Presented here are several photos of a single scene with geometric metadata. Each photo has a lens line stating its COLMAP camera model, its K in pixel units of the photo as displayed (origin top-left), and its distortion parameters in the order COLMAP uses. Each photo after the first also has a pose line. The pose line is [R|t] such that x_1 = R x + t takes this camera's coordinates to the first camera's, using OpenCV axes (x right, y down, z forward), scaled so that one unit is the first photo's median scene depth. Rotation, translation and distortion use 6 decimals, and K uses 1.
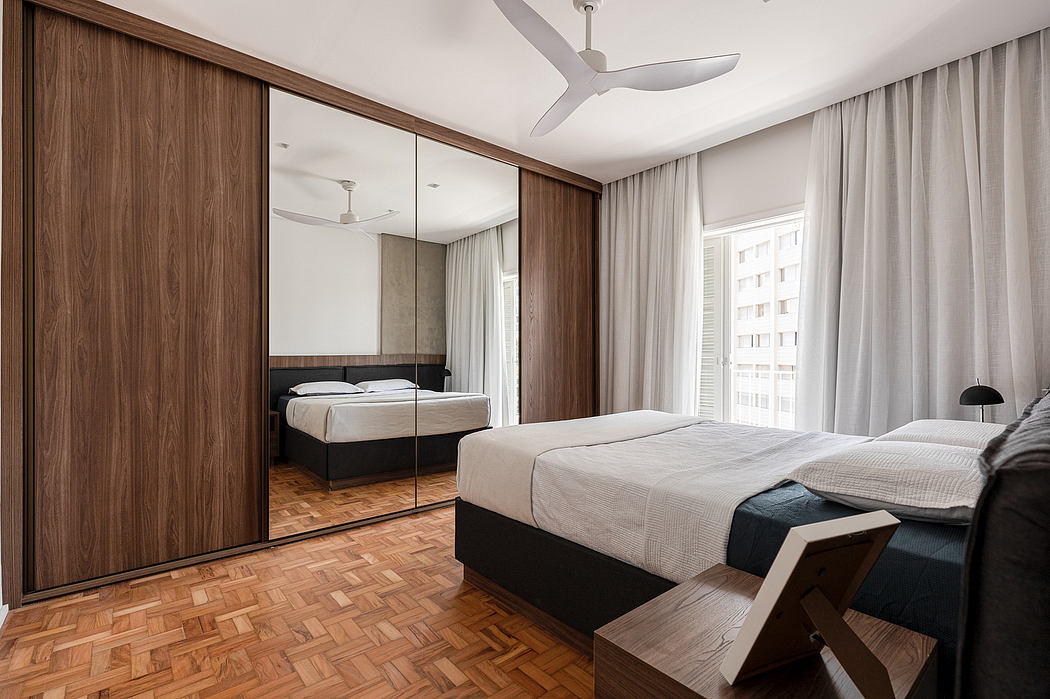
lens RADIAL K [[489.5, 0, 507.8], [0, 489.5, 350.9], [0, 0, 1]] dist [0.000194, -0.000382]
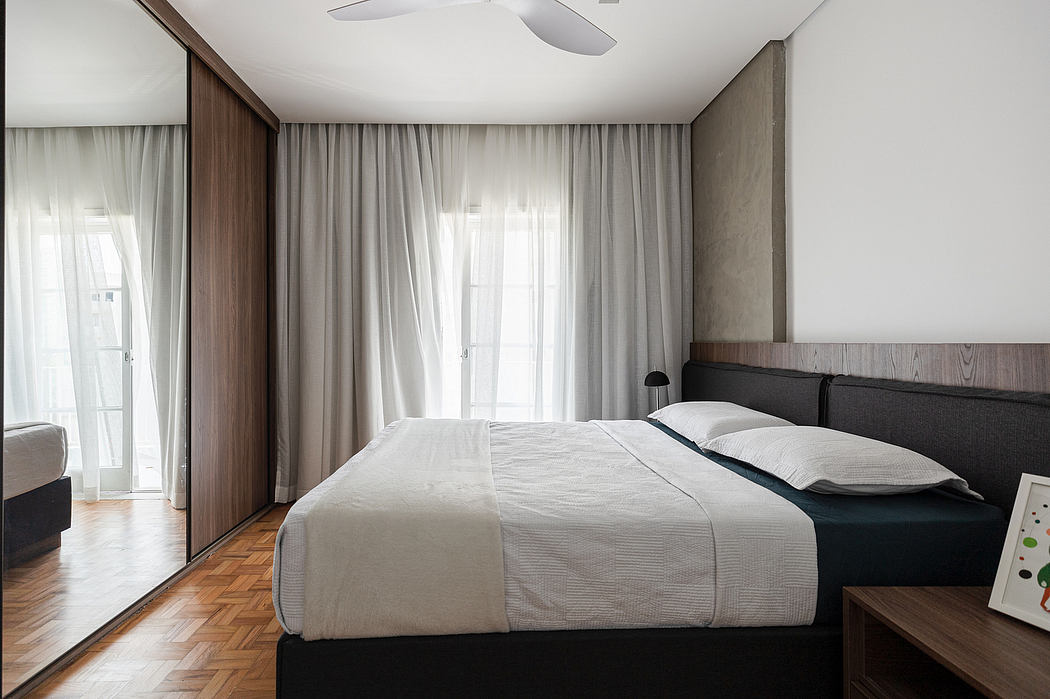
lens RADIAL K [[489.5, 0, 507.8], [0, 489.5, 350.9], [0, 0, 1]] dist [0.000194, -0.000382]
pose [[0.614842, -0.011944, 0.788560, -0.288555], [-0.003082, 0.999841, 0.017547, -0.008609], [-0.788644, -0.013219, 0.614708, 0.406599]]
